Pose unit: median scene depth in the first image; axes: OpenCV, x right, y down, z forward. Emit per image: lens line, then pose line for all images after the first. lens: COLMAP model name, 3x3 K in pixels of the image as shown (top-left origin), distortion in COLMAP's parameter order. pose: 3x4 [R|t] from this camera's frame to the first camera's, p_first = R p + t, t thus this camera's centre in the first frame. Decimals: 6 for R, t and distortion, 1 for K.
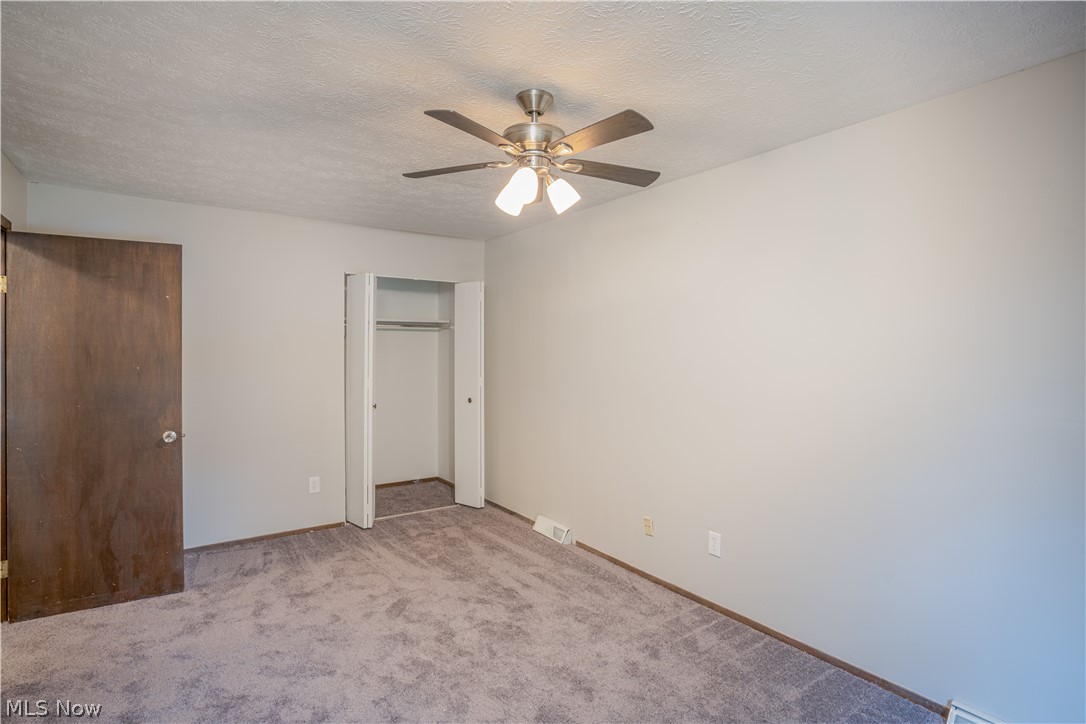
lens RADIAL K [[526.0, 0, 543.9], [0, 526.0, 355.4], [0, 0, 1]] dist [-0.002581, 0.000023]
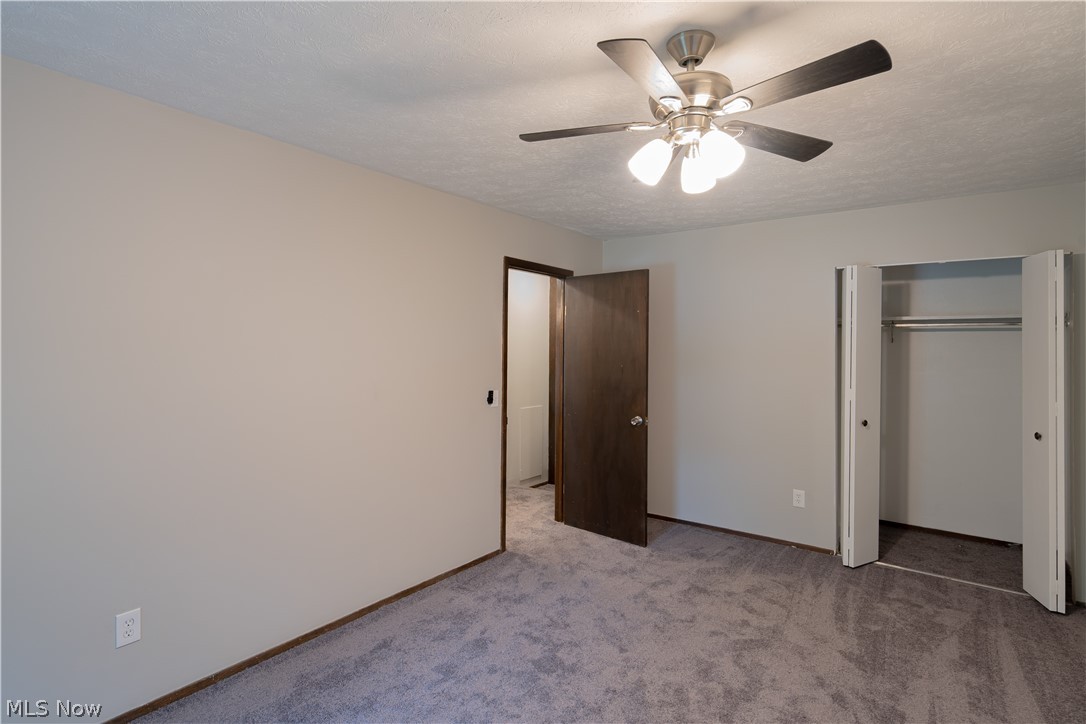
lens RADIAL K [[526.0, 0, 543.9], [0, 526.0, 355.4], [0, 0, 1]] dist [-0.002581, 0.000023]
pose [[0.347551, 0.007715, -0.937629, 0.364594], [-0.024381, 0.999702, -0.000812, 0.001941], [0.937344, 0.023143, 0.347636, 0.306219]]
